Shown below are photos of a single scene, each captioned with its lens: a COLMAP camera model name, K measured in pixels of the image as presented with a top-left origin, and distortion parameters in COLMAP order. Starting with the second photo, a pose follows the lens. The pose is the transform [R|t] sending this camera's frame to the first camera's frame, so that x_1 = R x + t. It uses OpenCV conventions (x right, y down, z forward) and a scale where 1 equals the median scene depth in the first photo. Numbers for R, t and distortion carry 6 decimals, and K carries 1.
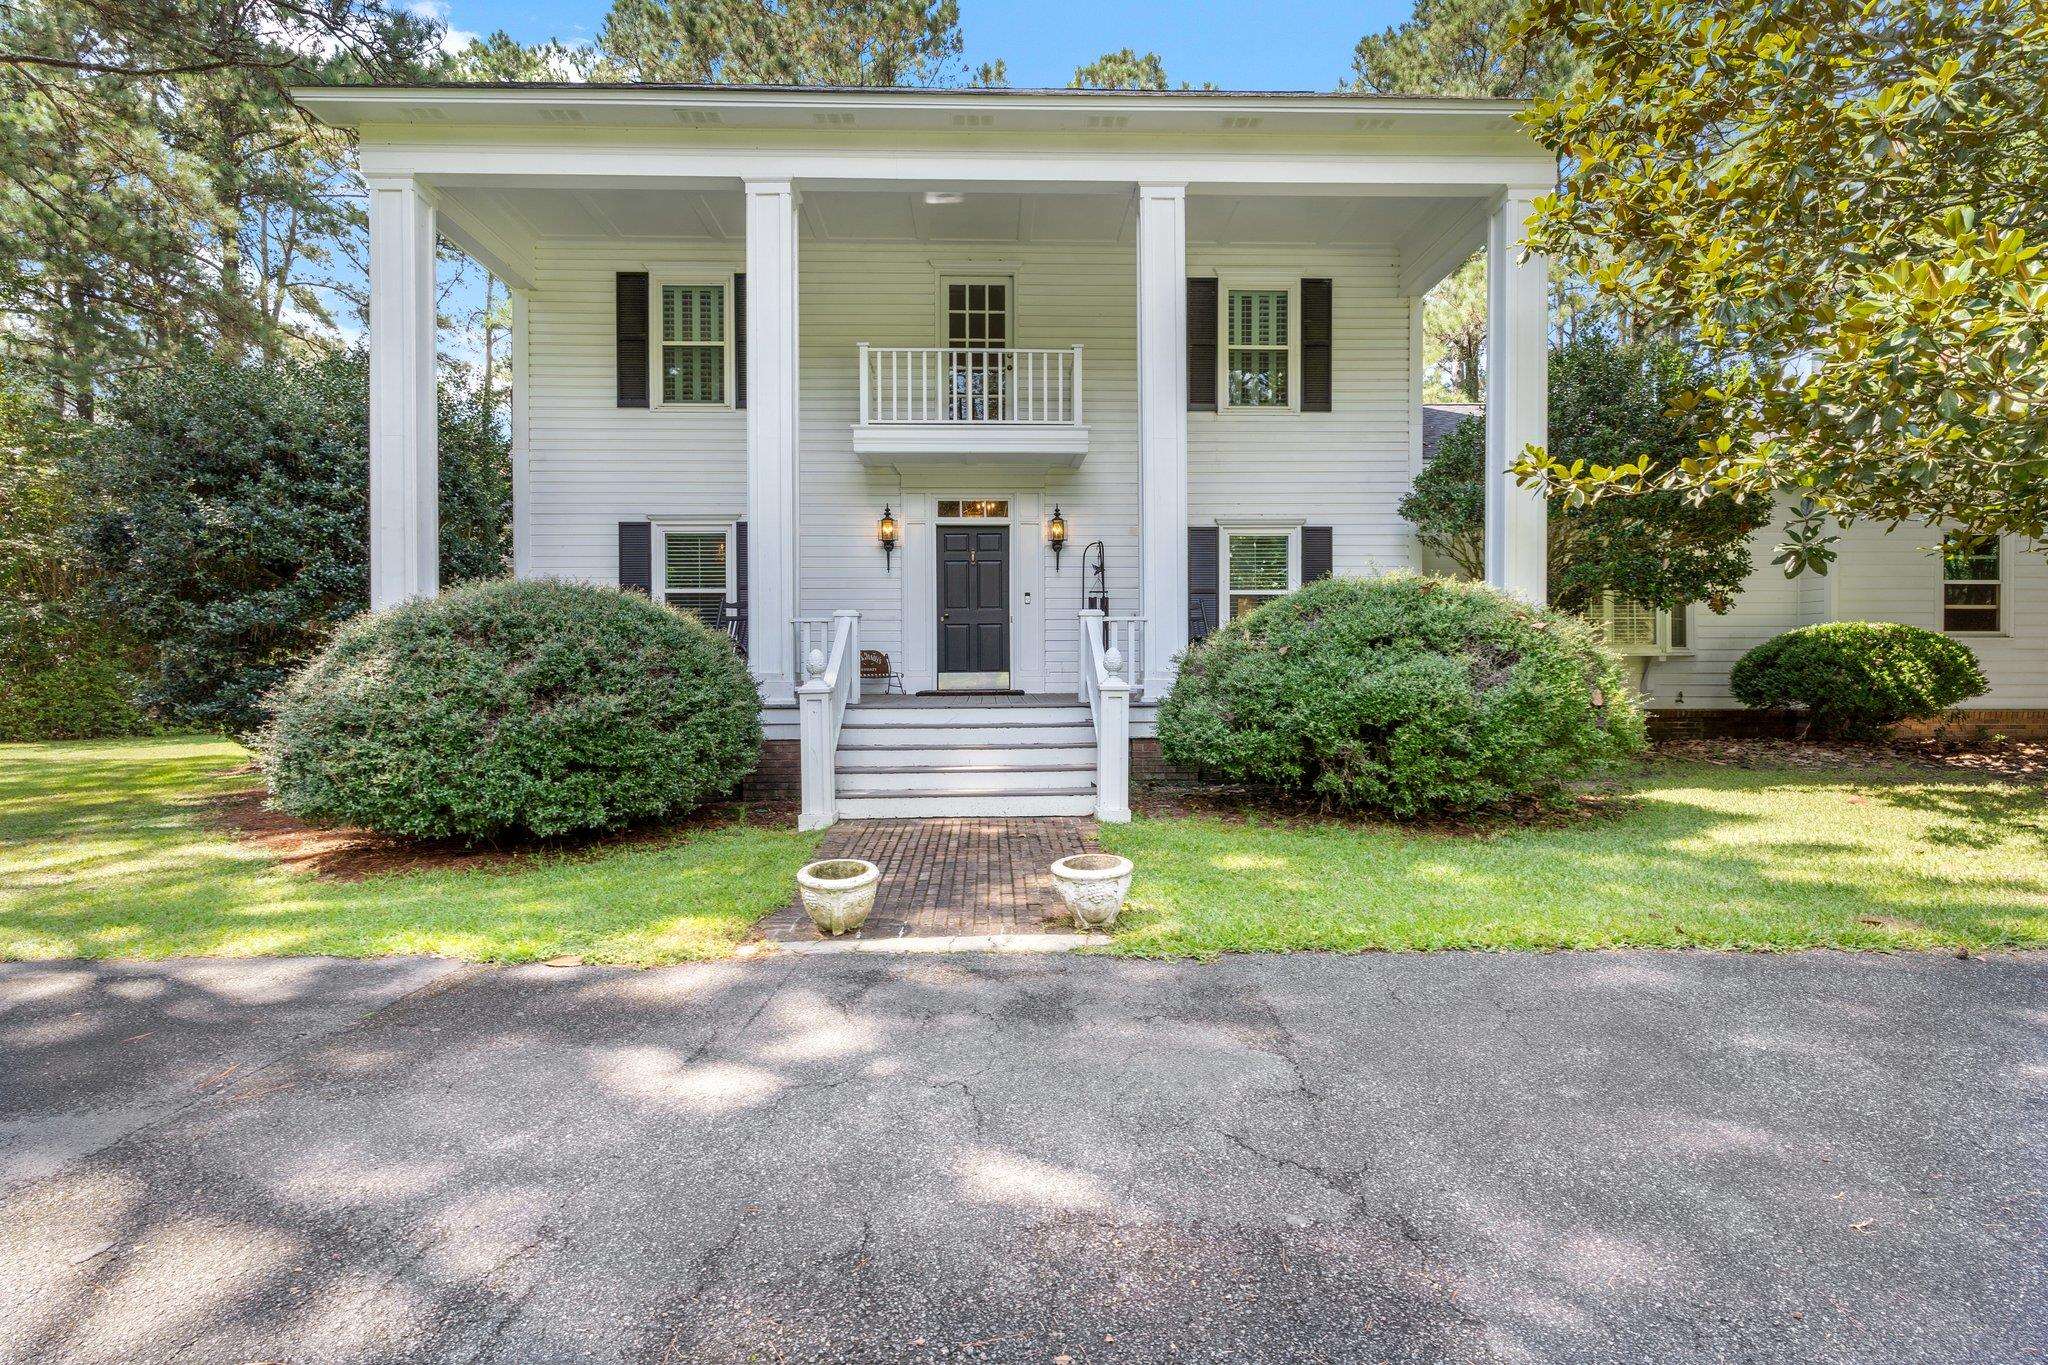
lens RADIAL K [[988.2, 0, 1014.7], [0, 988.2, 675.1], [0, 0, 1]] dist [-0.002260, -0.000143]
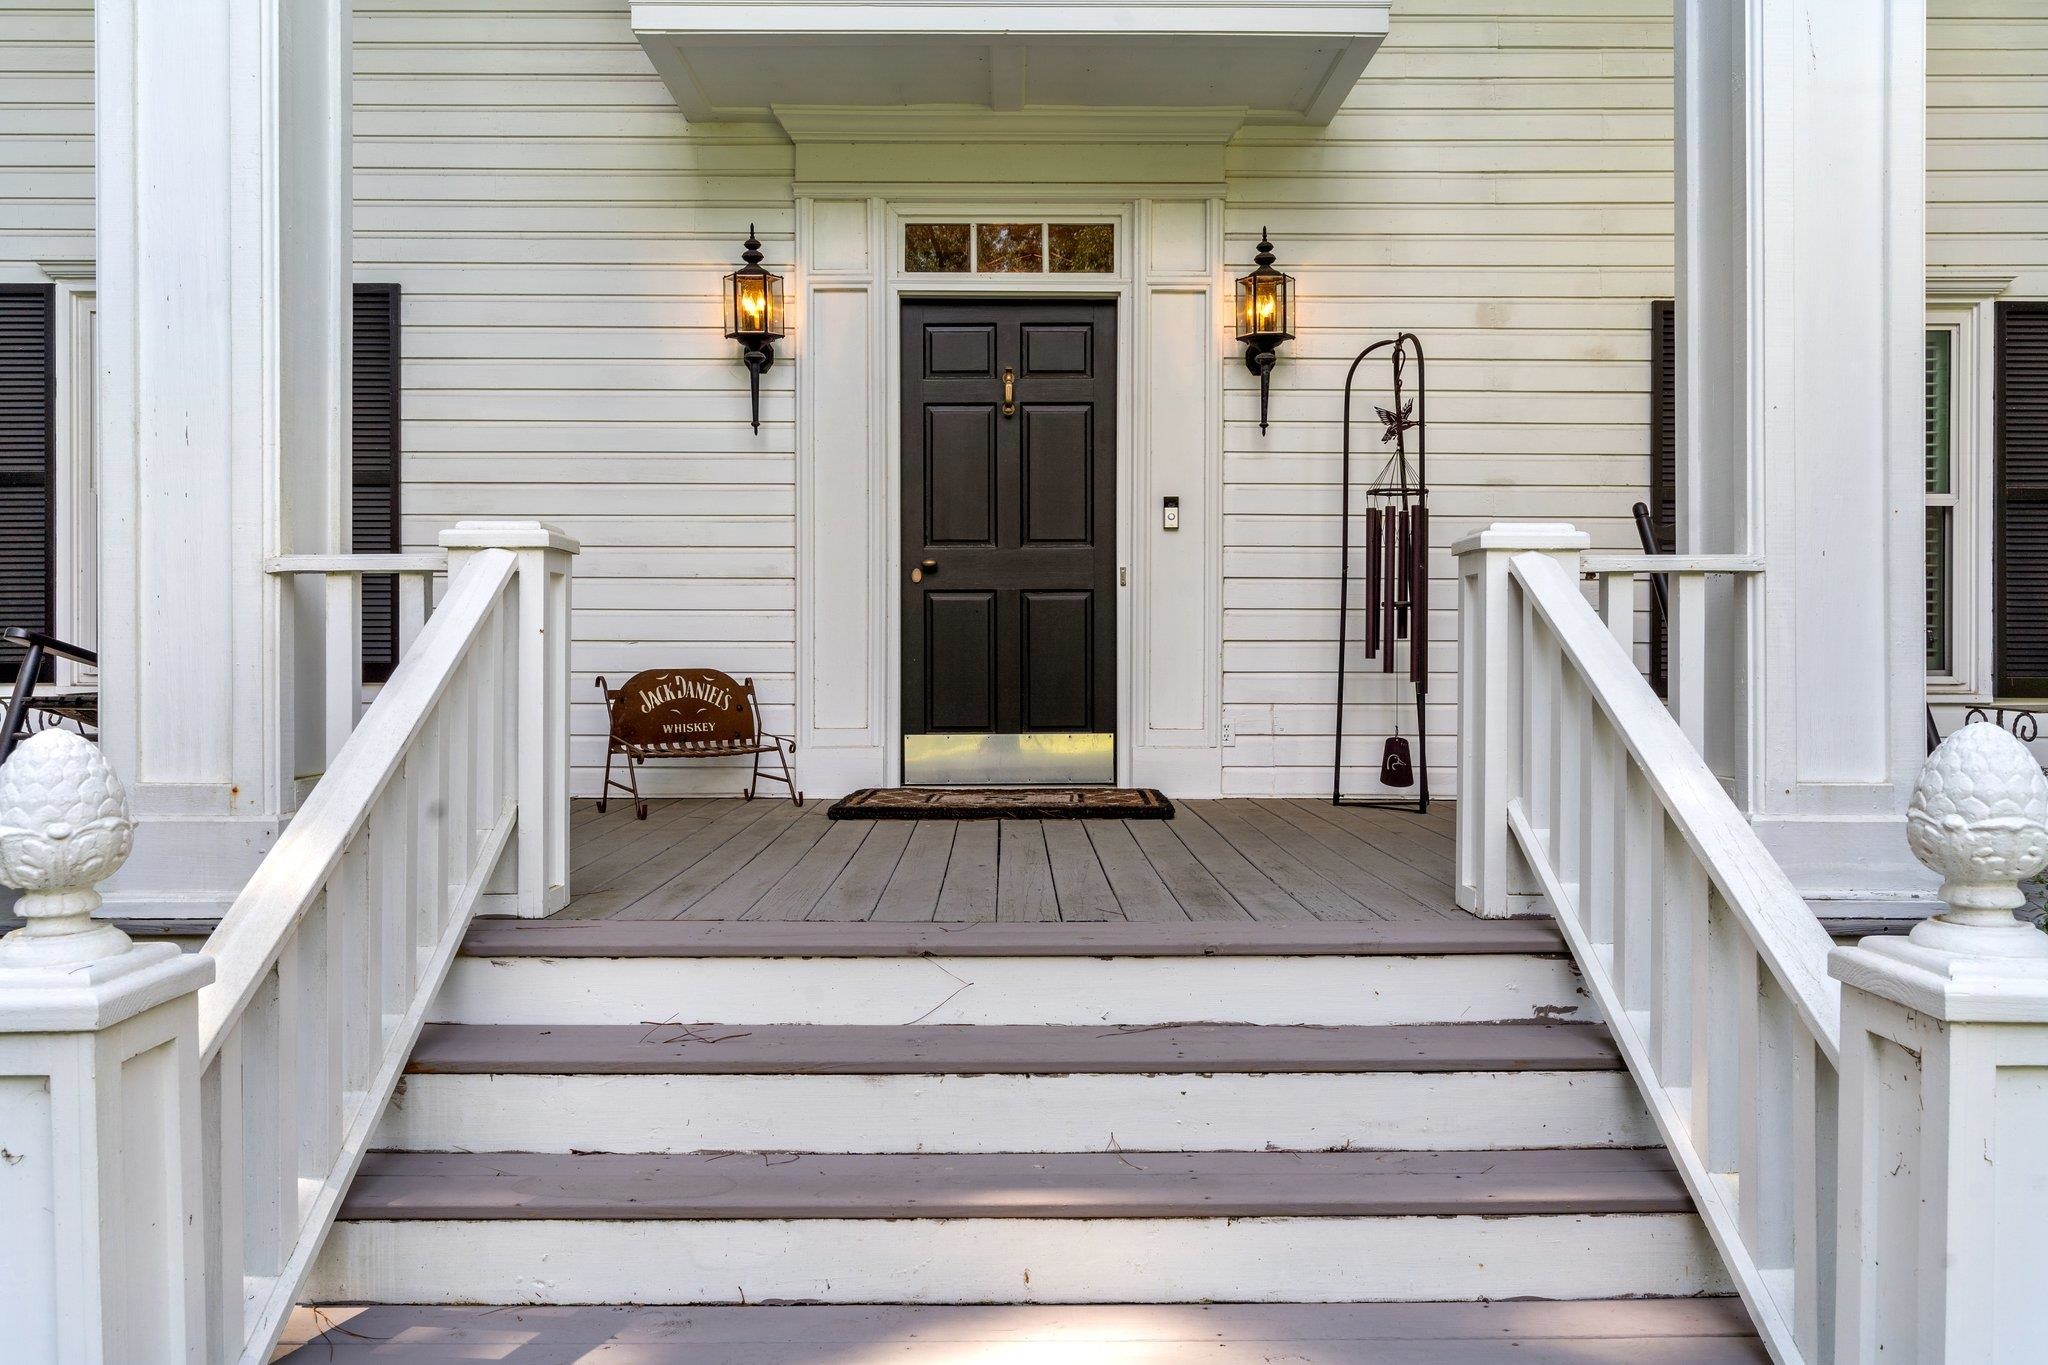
lens RADIAL K [[1530.2, 0, 1028.5], [0, 1530.2, 677.4], [0, 0, 1]] dist [0.003151, 0.000501]
pose [[0.999959, 0.004481, -0.007867, -0.031276], [-0.004502, 0.999986, -0.002741, -0.020804], [0.007854, 0.002776, 0.999965, 0.484012]]
